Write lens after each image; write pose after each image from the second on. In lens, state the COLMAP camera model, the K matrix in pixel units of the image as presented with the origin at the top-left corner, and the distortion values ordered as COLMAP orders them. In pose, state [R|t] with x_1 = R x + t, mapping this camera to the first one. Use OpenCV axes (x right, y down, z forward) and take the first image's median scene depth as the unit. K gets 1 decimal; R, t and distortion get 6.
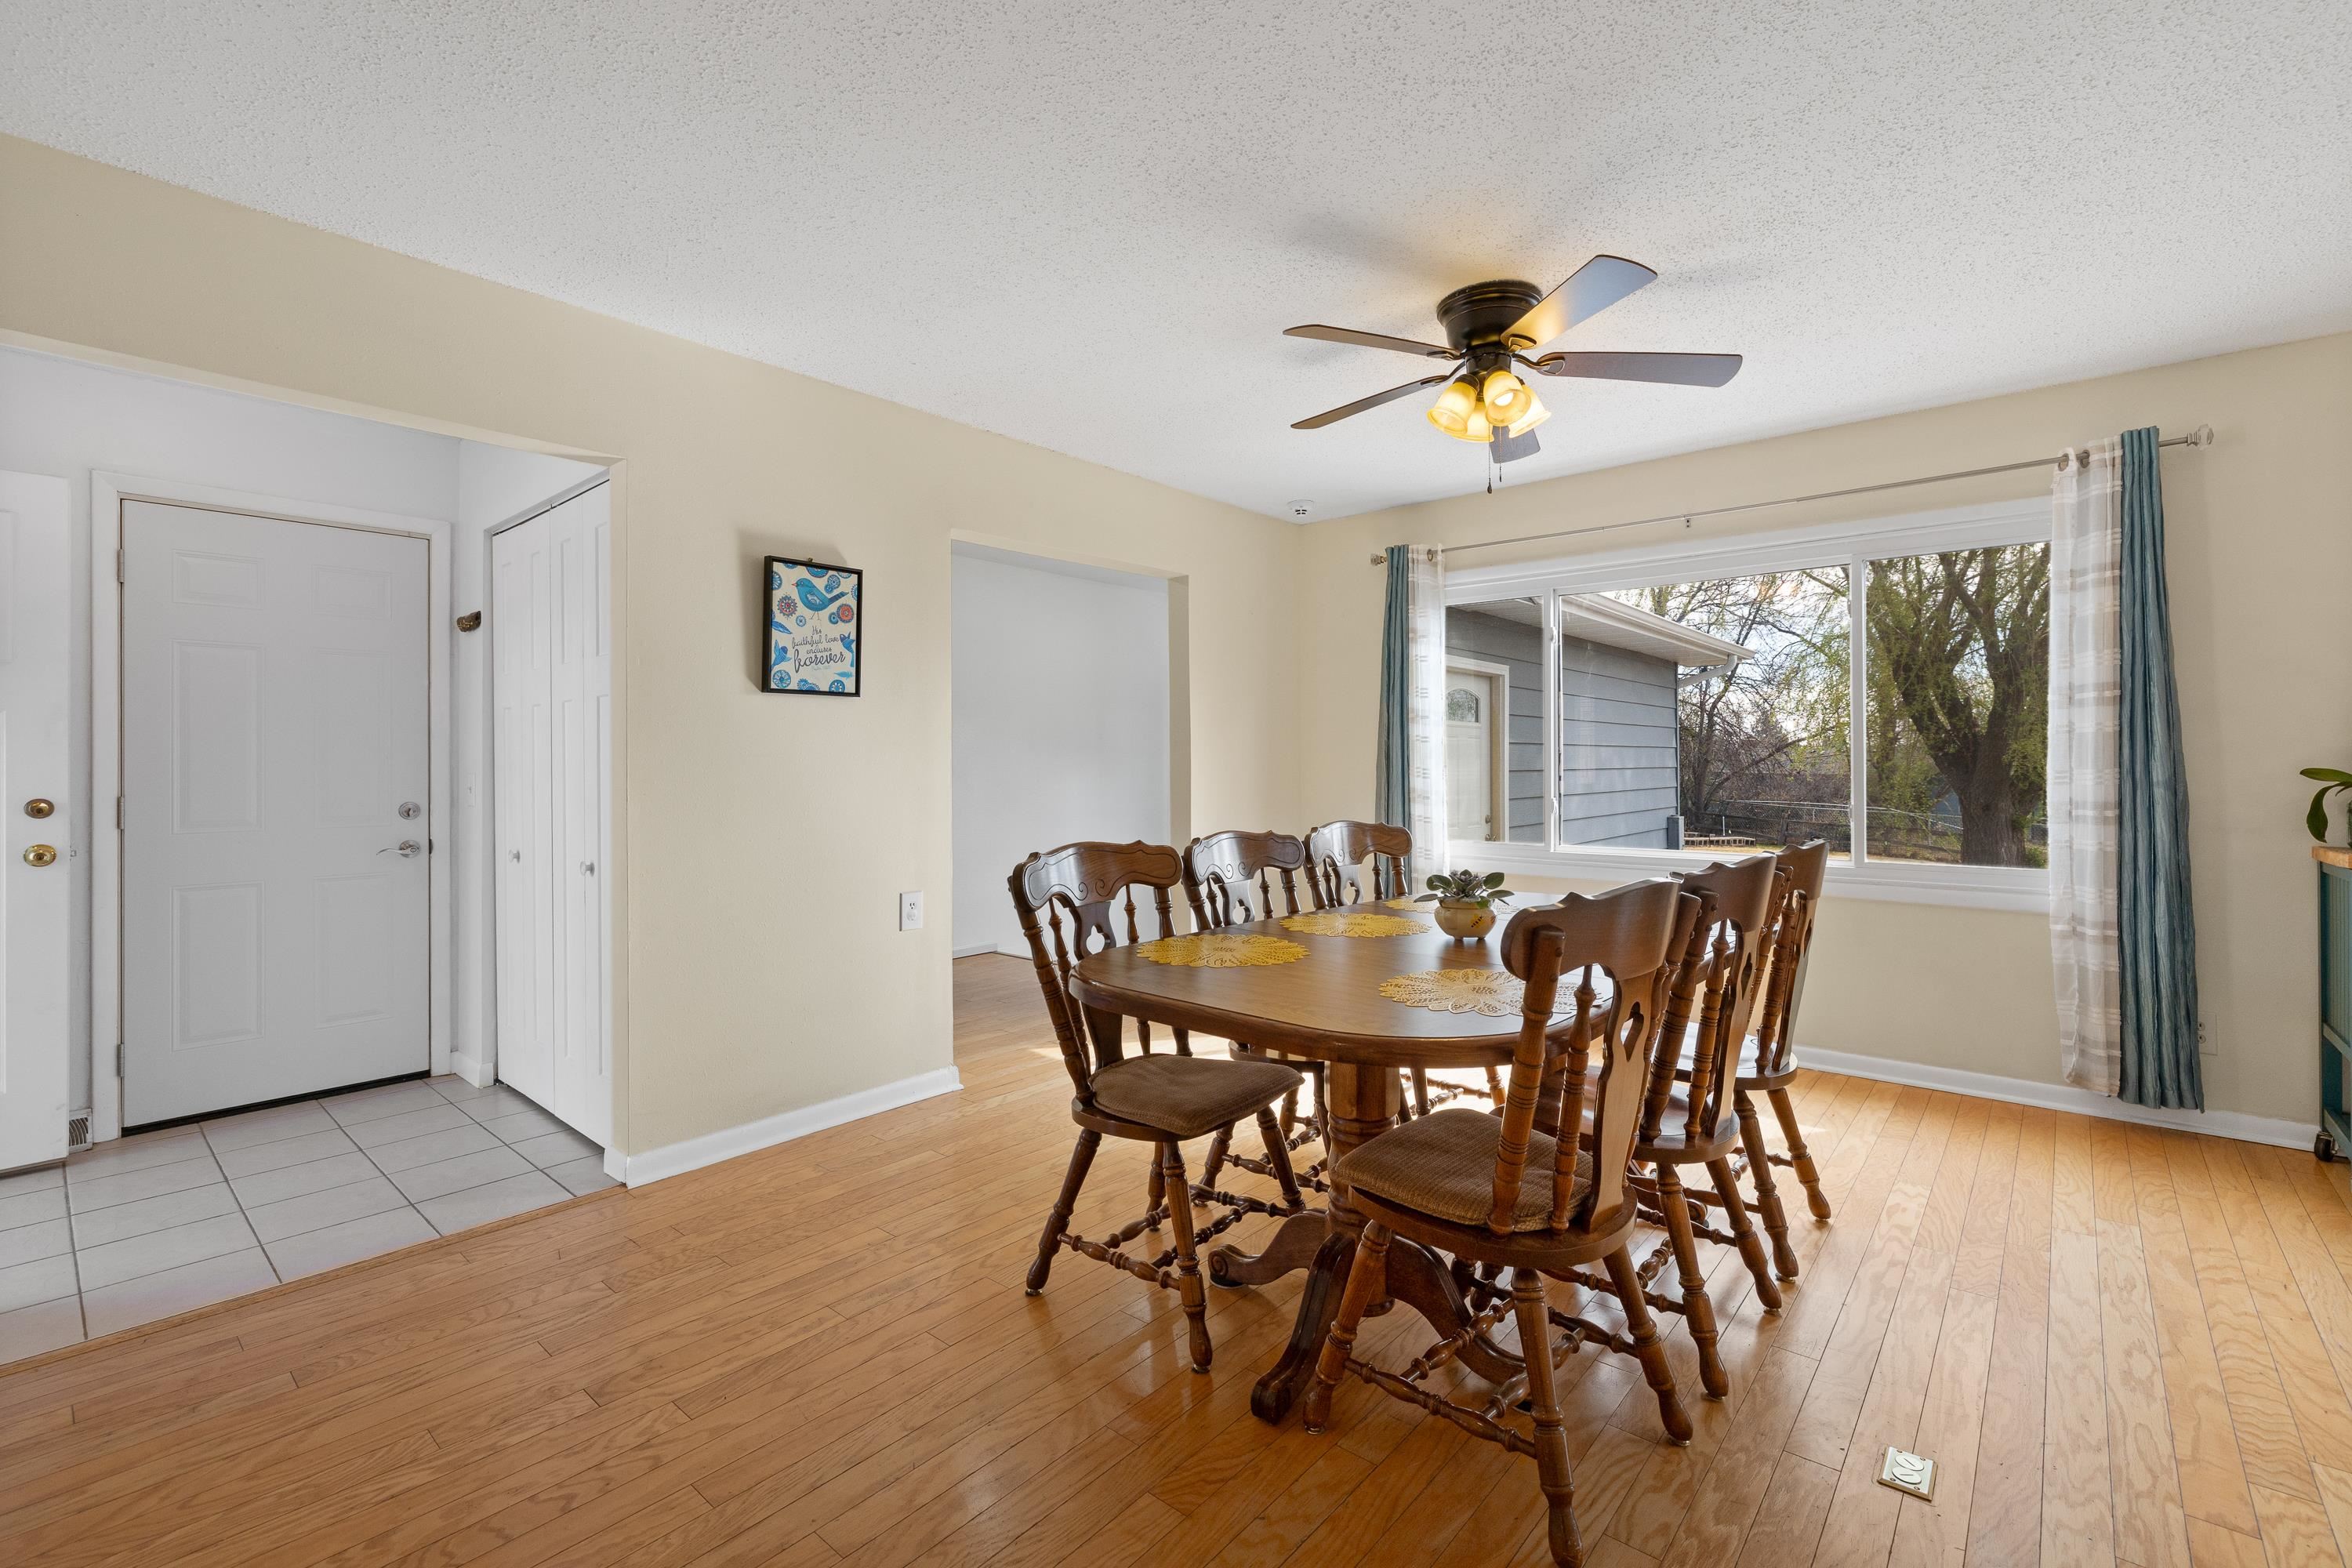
lens RADIAL K [[1015.2, 0, 1186.6], [0, 1015.2, 763.3], [0, 0, 1]] dist [-0.004867, 0.001449]
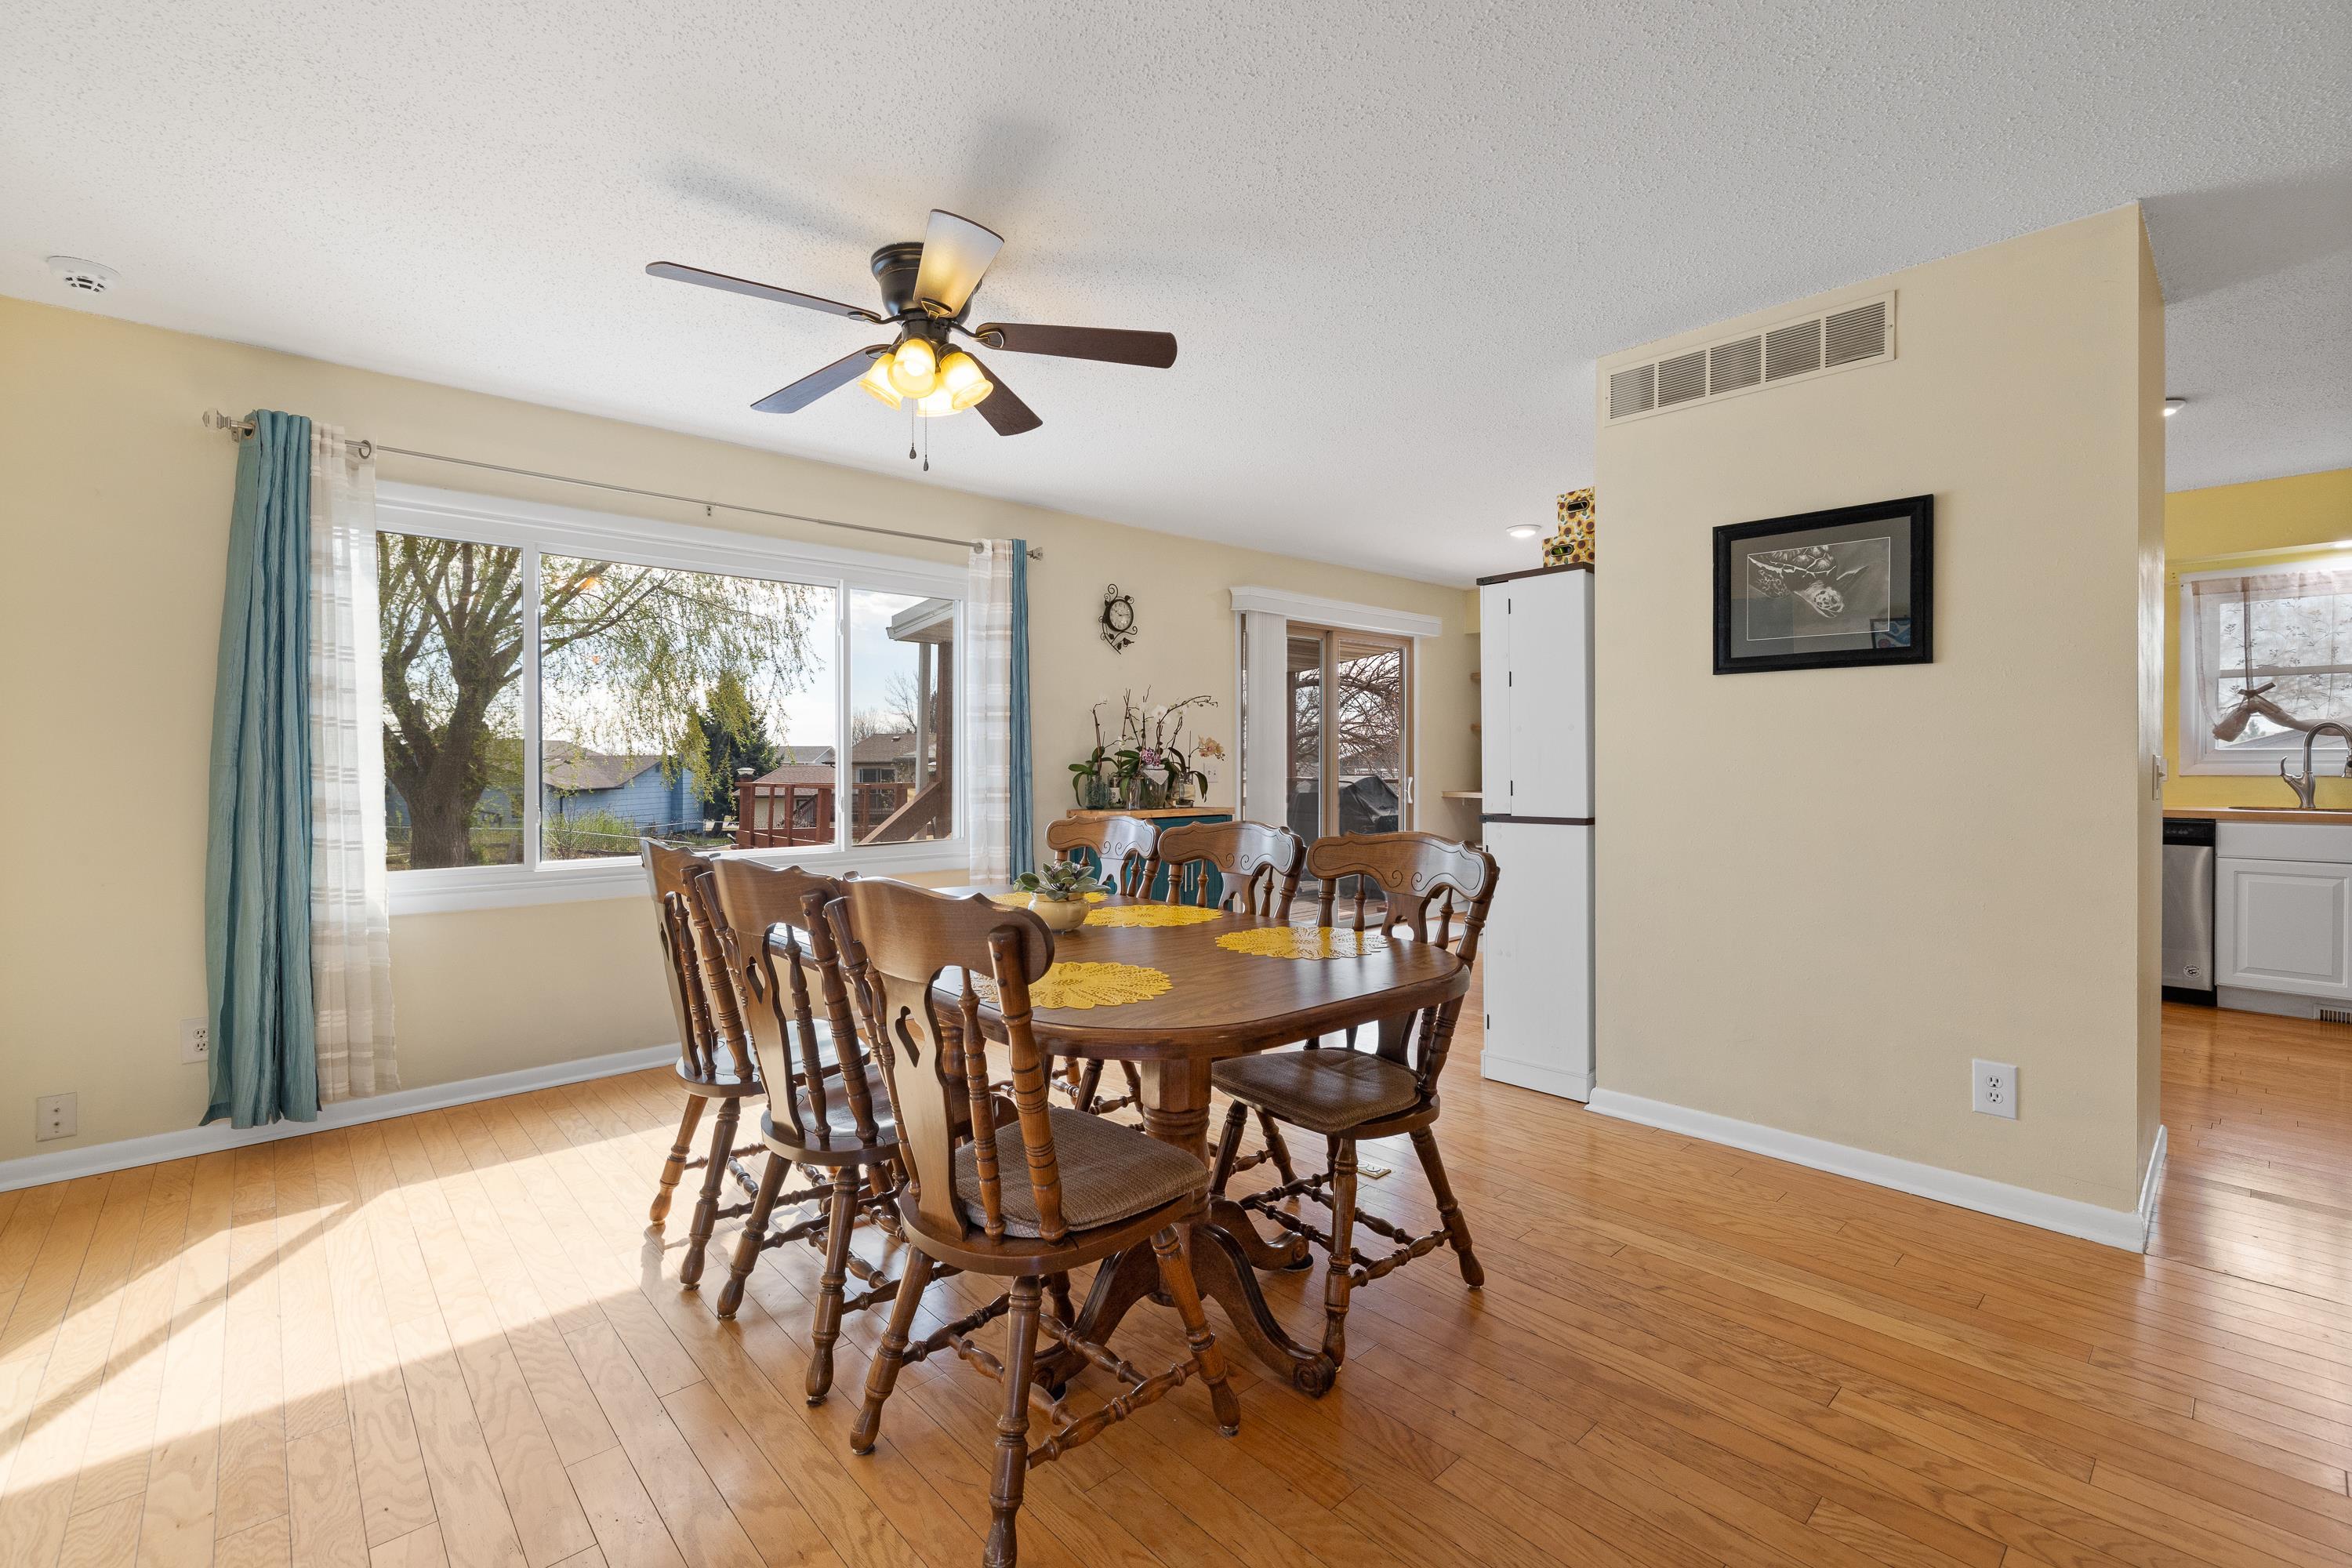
lens RADIAL K [[1015.2, 0, 1190.4], [0, 1015.2, 775.7], [0, 0, 1]] dist [-0.004867, 0.001449]
pose [[0.156096, -0.002218, 0.987739, -0.477201], [-0.005781, 0.999978, 0.003159, 0.014395], [-0.987725, -0.006203, 0.156080, 0.473415]]
